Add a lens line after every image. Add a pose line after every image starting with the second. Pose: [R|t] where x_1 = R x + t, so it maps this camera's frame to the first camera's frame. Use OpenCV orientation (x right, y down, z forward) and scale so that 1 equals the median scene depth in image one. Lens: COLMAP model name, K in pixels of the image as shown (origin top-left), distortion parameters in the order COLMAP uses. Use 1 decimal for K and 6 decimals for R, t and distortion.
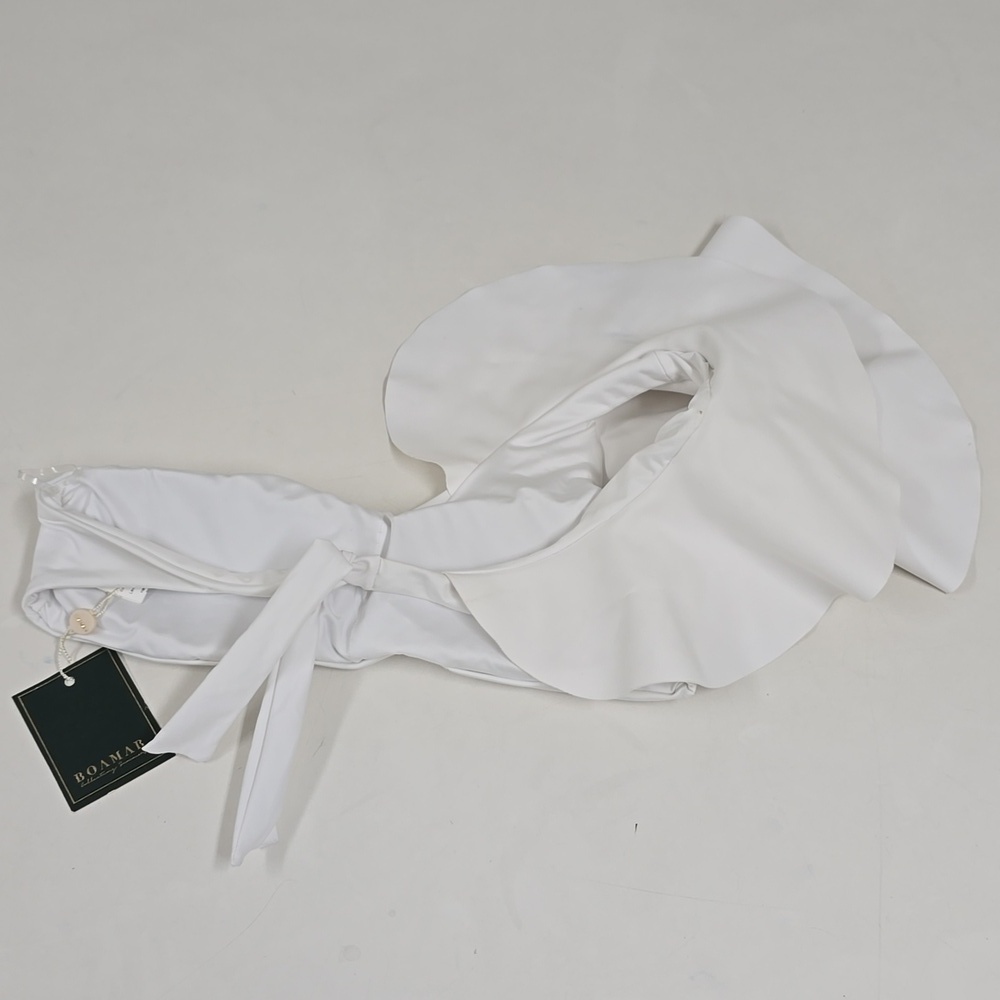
lens RADIAL K [[1485.0, 0, 500.0], [0, 1485.0, 500.0], [0, 0, 1]] dist [0.216735, -0.802053]
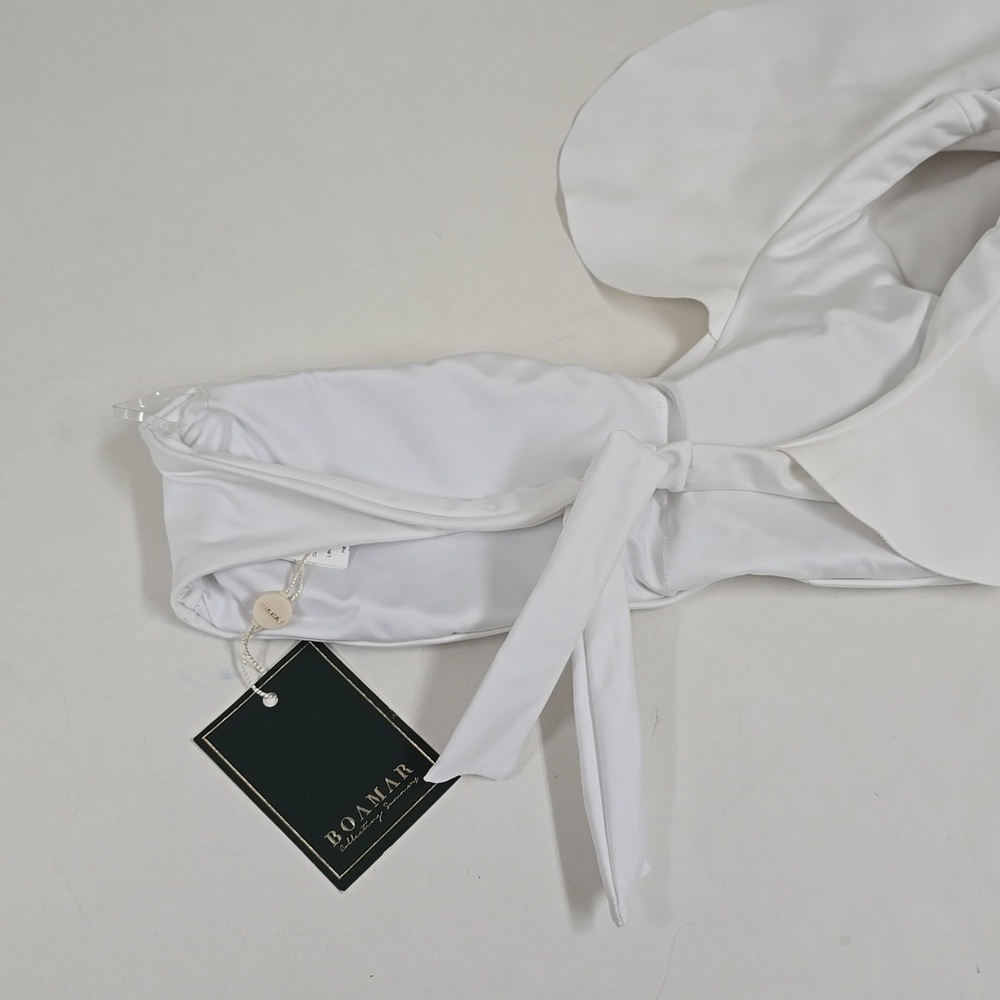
lens RADIAL K [[1485.0, 0, 500.0], [0, 1485.0, 500.0], [0, 0, 1]] dist [0.216735, -0.802053]
pose [[0.974102, -0.178137, 0.139254, -0.254961], [0.163851, 0.980537, 0.108168, -0.023165], [-0.155812, -0.082550, 0.984331, 0.316797]]
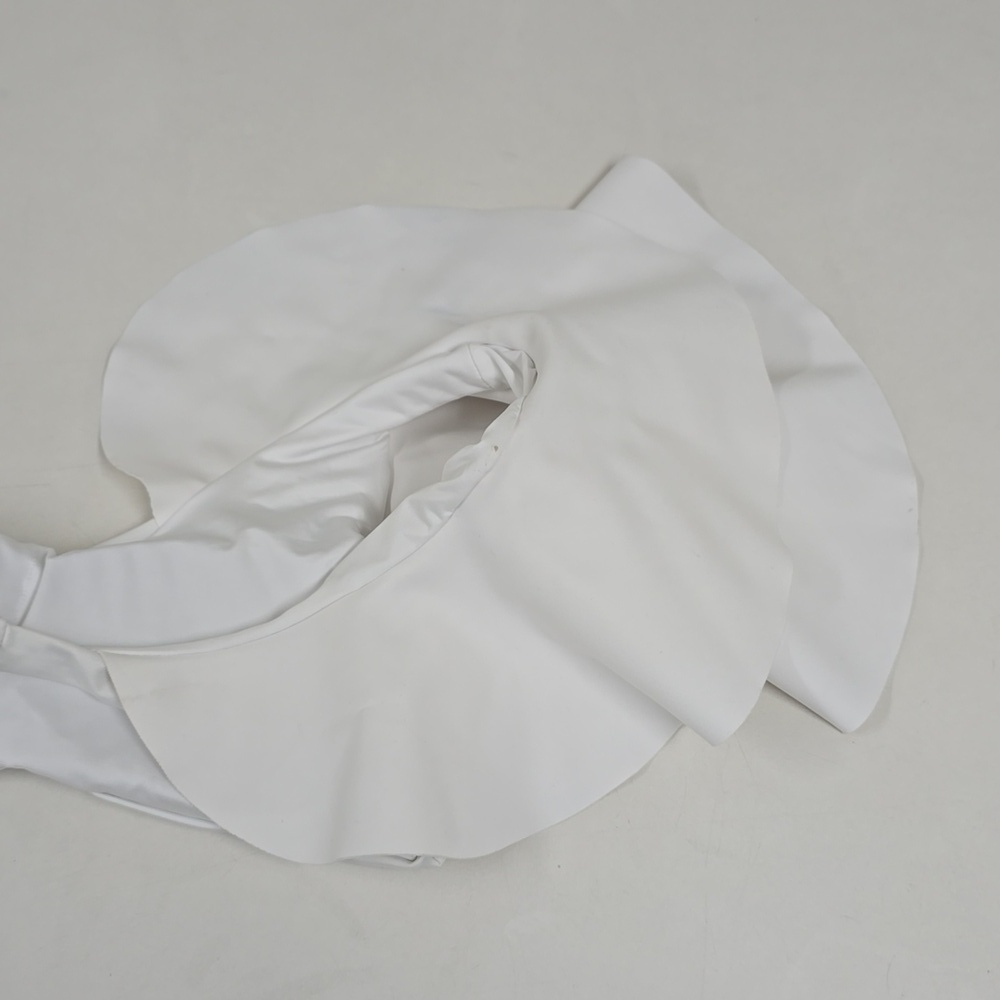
lens RADIAL K [[1485.0, 0, 500.0], [0, 1485.0, 500.0], [0, 0, 1]] dist [0.216735, -0.802053]
pose [[0.995752, 0.083631, -0.038518, 0.158459], [-0.081316, 0.994988, 0.058200, -0.072120], [0.043192, -0.054821, 0.997562, 0.311955]]
